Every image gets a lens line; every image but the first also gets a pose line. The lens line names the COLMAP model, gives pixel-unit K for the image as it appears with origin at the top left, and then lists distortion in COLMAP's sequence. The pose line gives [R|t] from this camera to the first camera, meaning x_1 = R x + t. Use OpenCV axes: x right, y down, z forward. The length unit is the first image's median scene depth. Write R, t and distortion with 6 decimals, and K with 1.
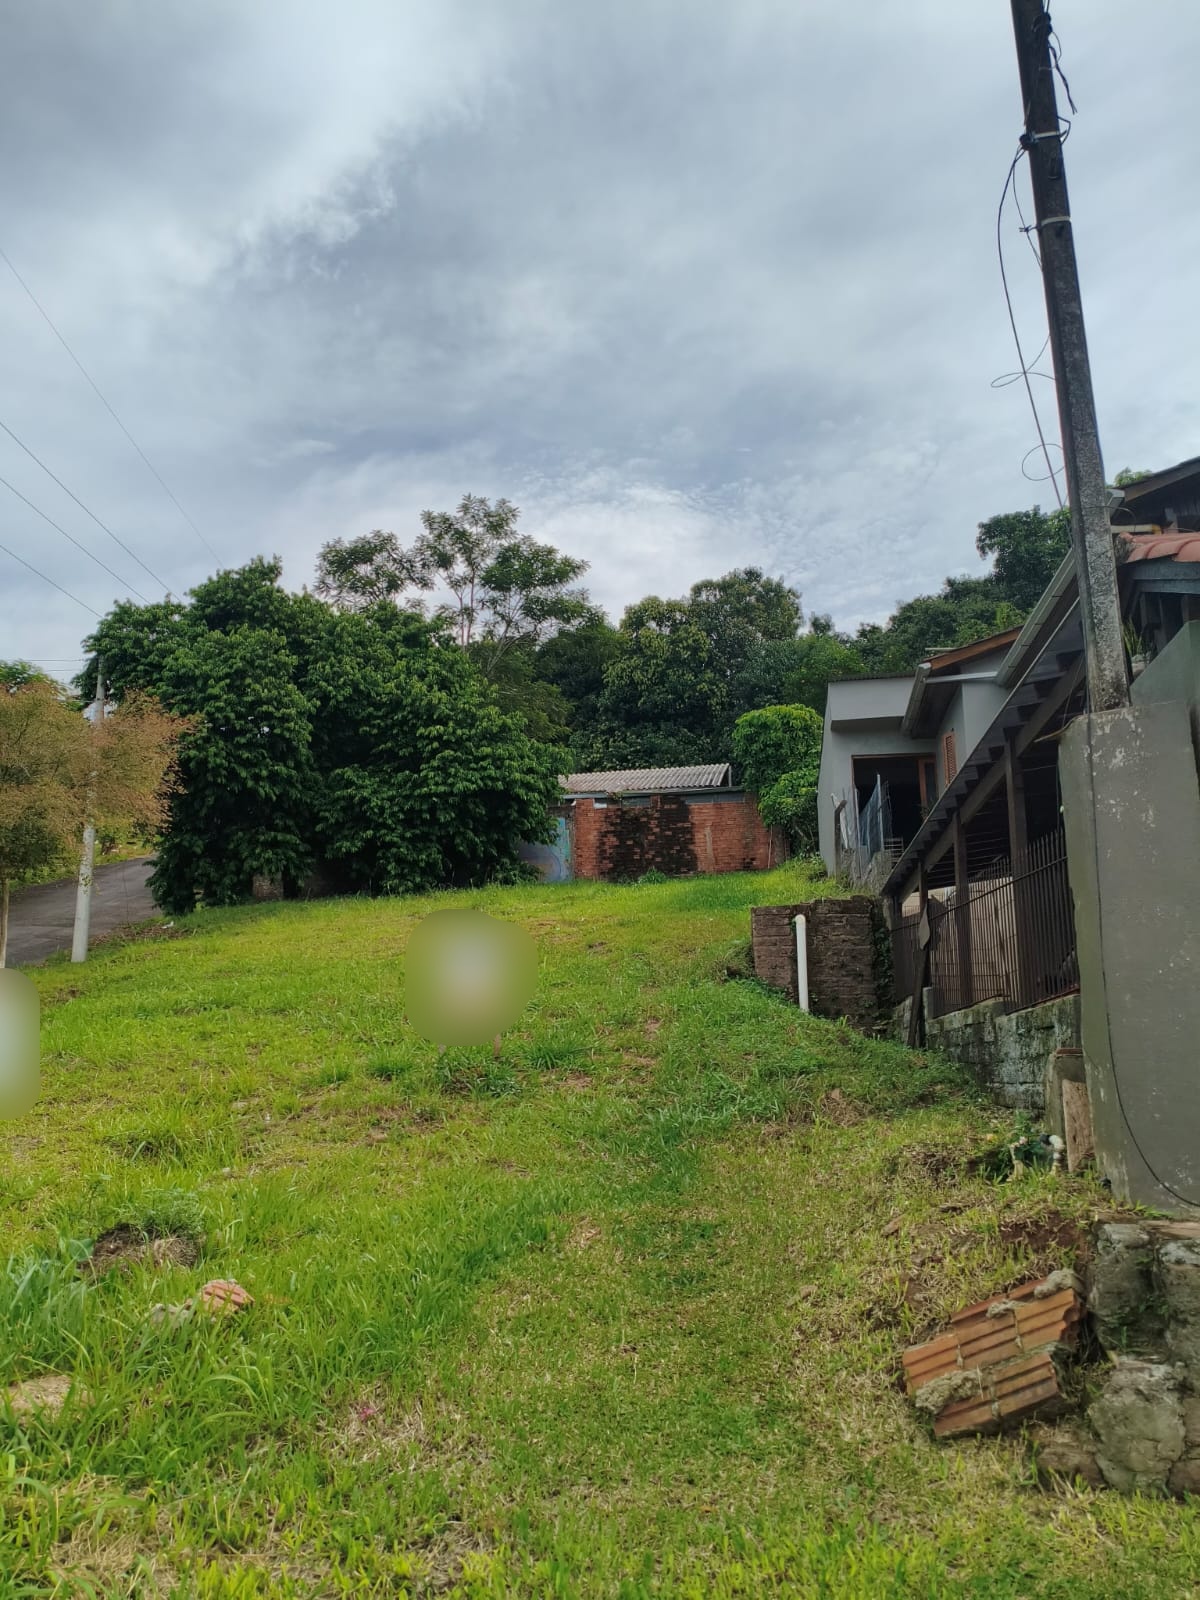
lens RADIAL K [[1201.9, 0, 552.1], [0, 1201.9, 814.1], [0, 0, 1]] dist [0.129754, -0.265960]
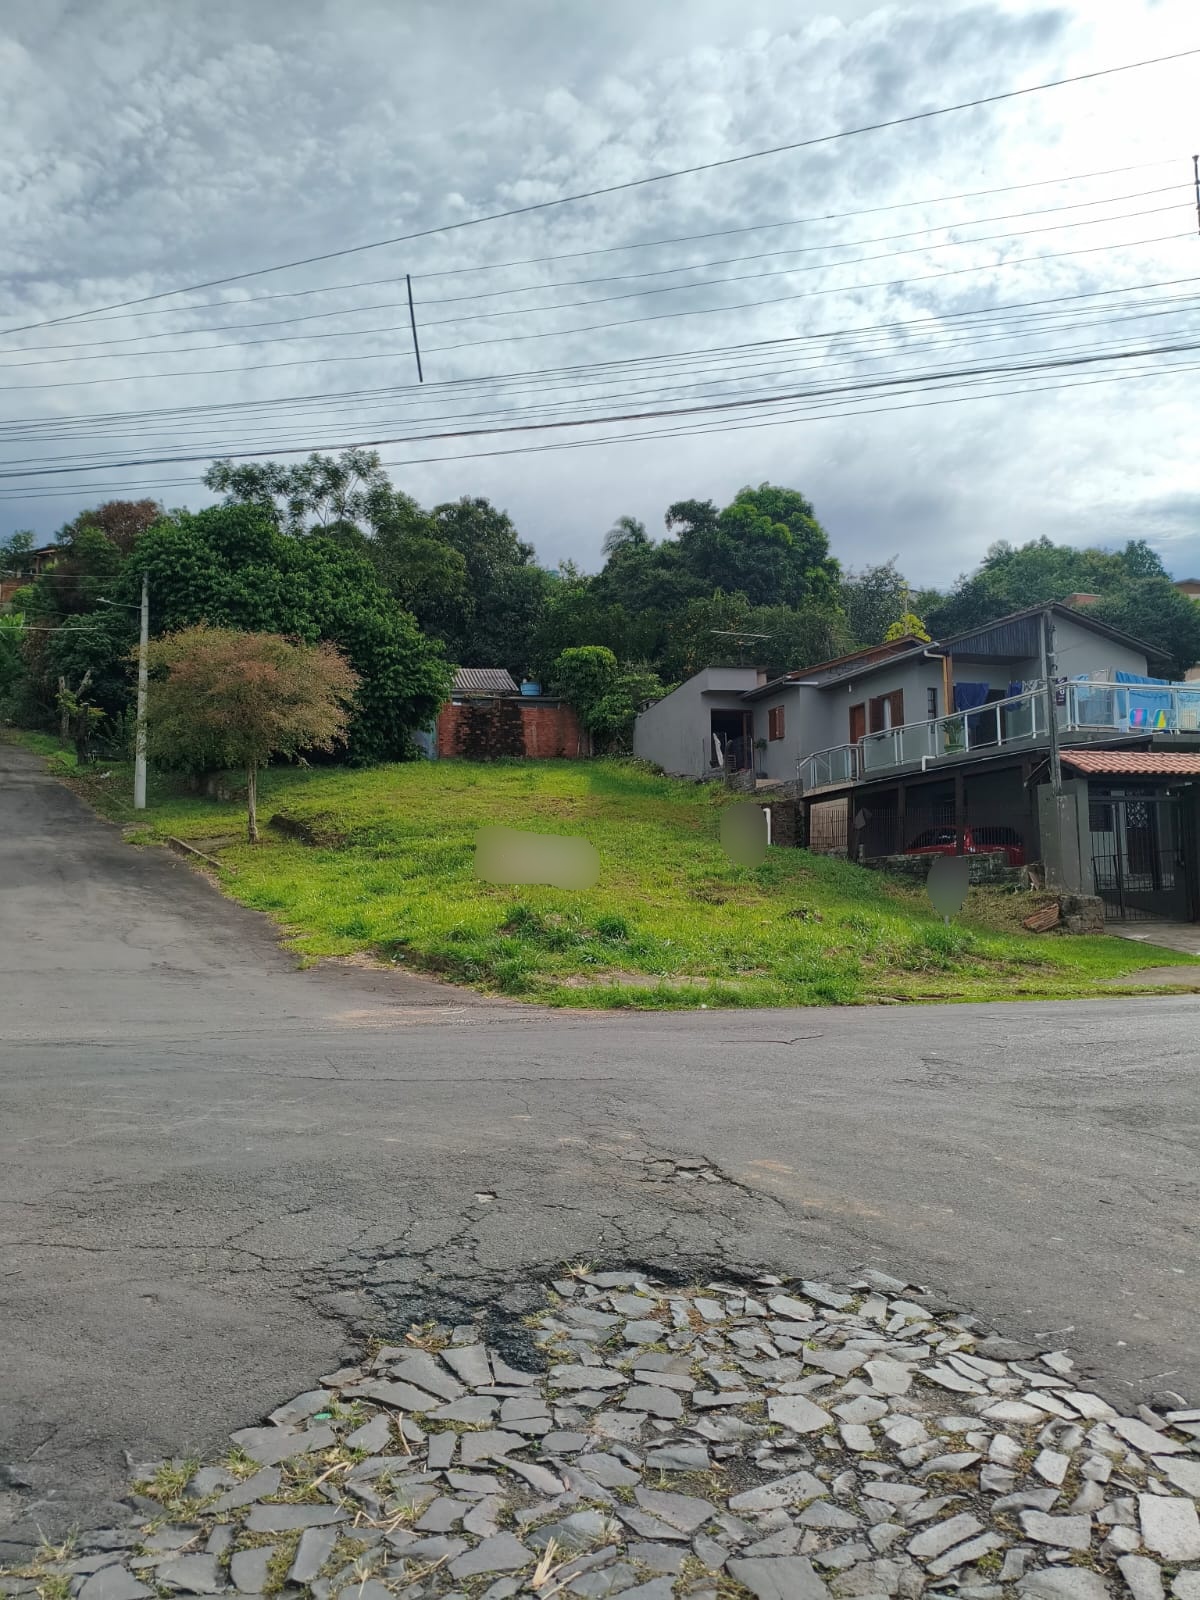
lens RADIAL K [[1201.9, 0, 552.1], [0, 1201.9, 814.1], [0, 0, 1]] dist [0.129754, -0.265960]
pose [[0.914977, 0.027099, 0.402596, -0.429947], [-0.080426, 0.989970, 0.116150, -0.052929], [-0.395410, -0.138654, 0.907979, -0.335987]]
